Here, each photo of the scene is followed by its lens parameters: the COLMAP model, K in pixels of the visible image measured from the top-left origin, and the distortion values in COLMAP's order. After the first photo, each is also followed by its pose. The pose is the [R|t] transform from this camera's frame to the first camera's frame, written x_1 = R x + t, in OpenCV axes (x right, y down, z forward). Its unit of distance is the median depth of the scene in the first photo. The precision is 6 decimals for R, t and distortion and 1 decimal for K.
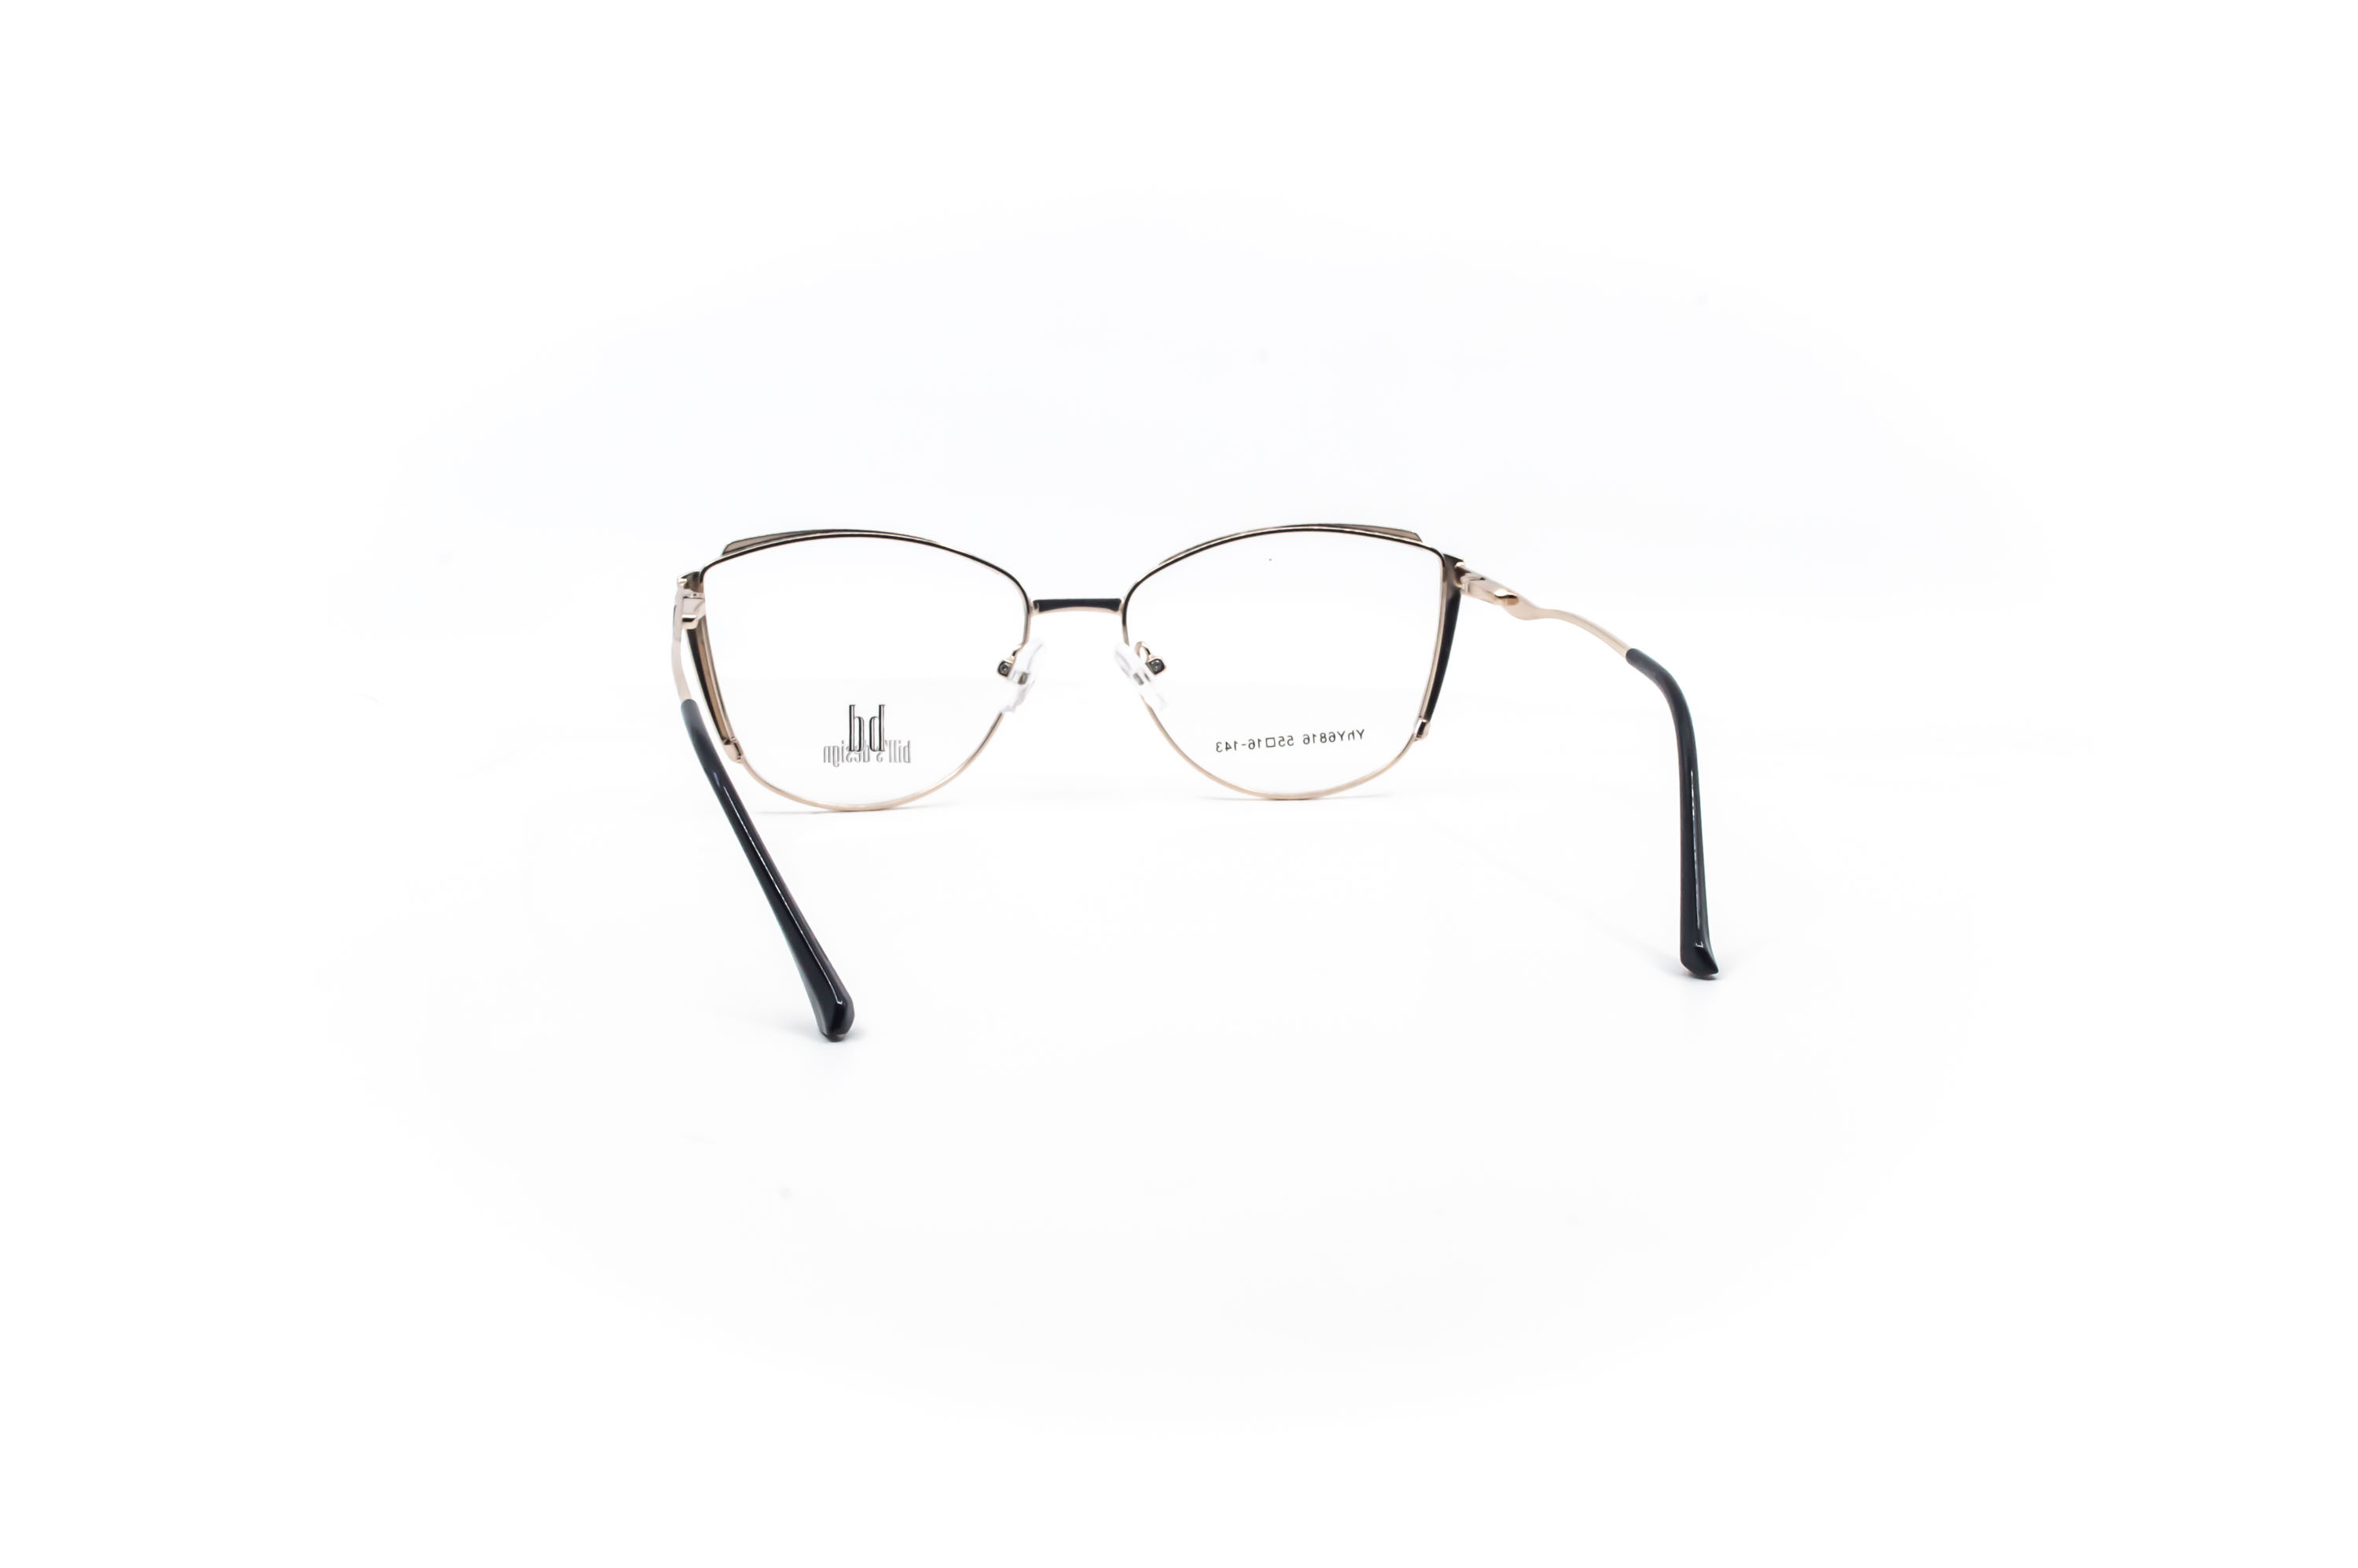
lens RADIAL K [[3017.7, 0, 1180.0], [0, 3017.7, 781.8], [0, 0, 1]] dist [-0.045381, 0.000000]
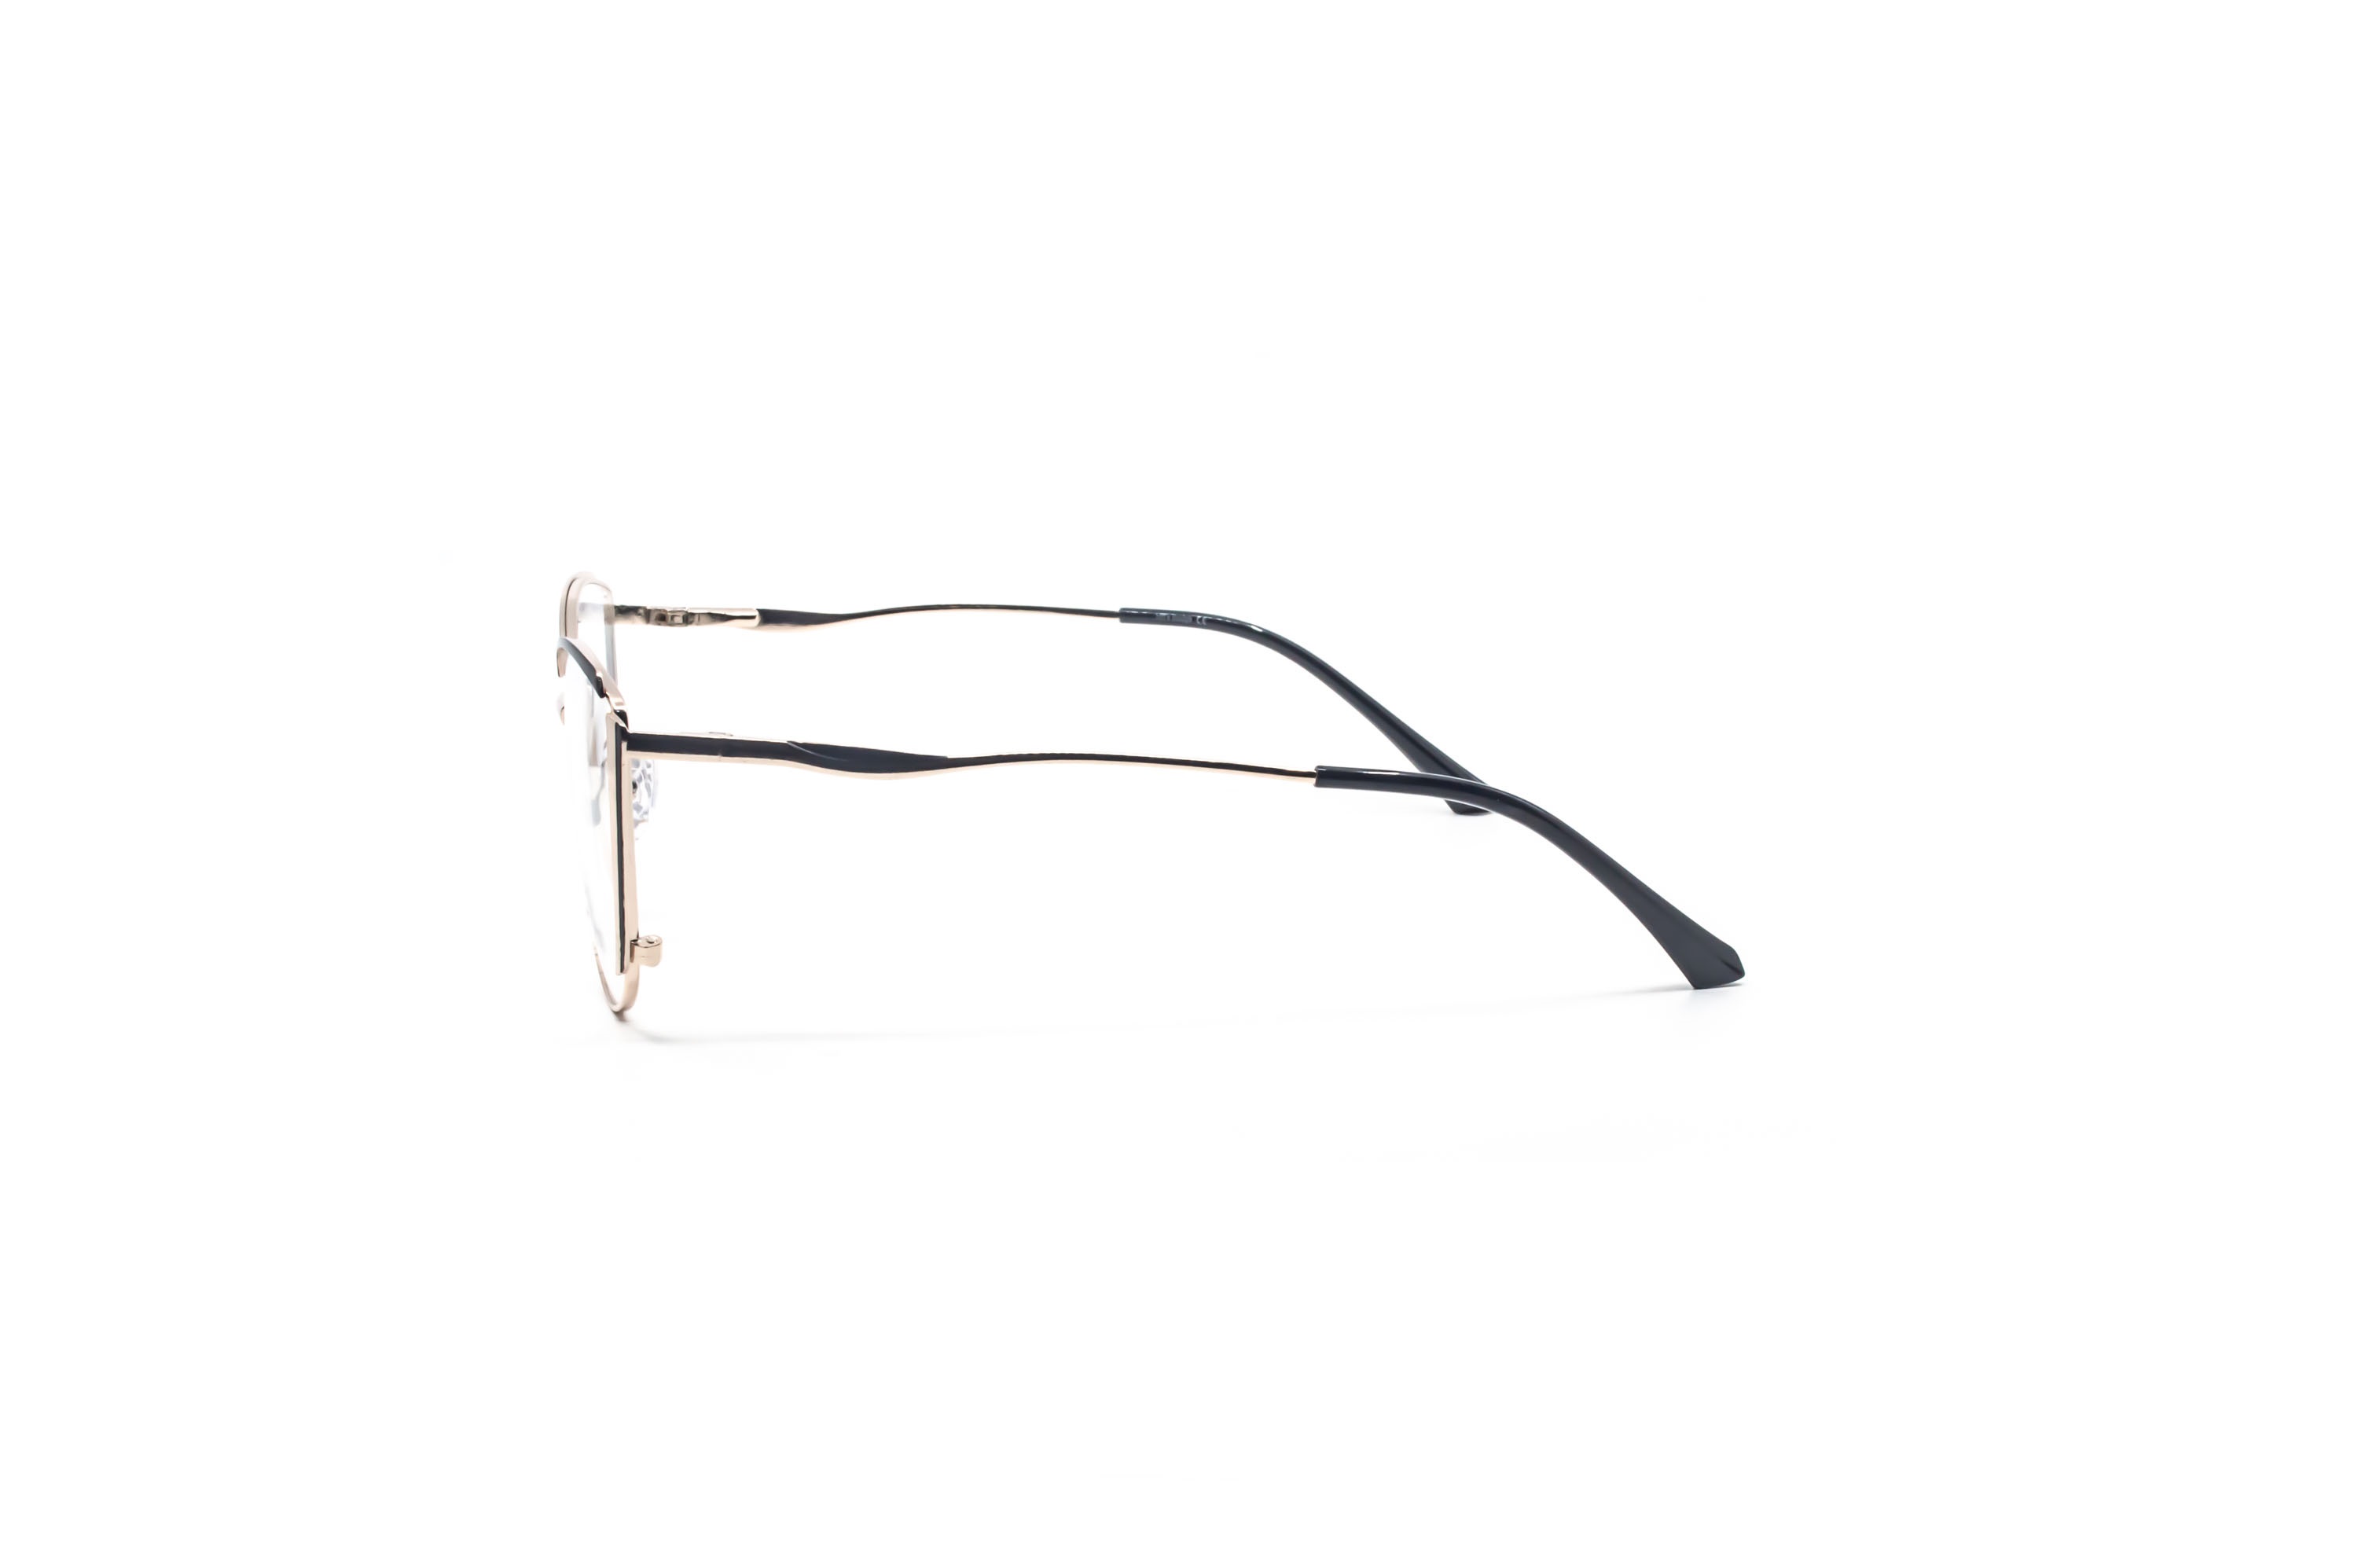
lens RADIAL K [[3017.7, 0, 1162.3], [0, 3017.7, 782.9], [0, 0, 1]] dist [-0.045381, 0.000000]
pose [[-0.000269, -0.173472, 0.984839, -0.826365], [0.194682, 0.965986, 0.170205, -0.143882], [-0.980866, 0.191777, 0.033512, 0.826544]]
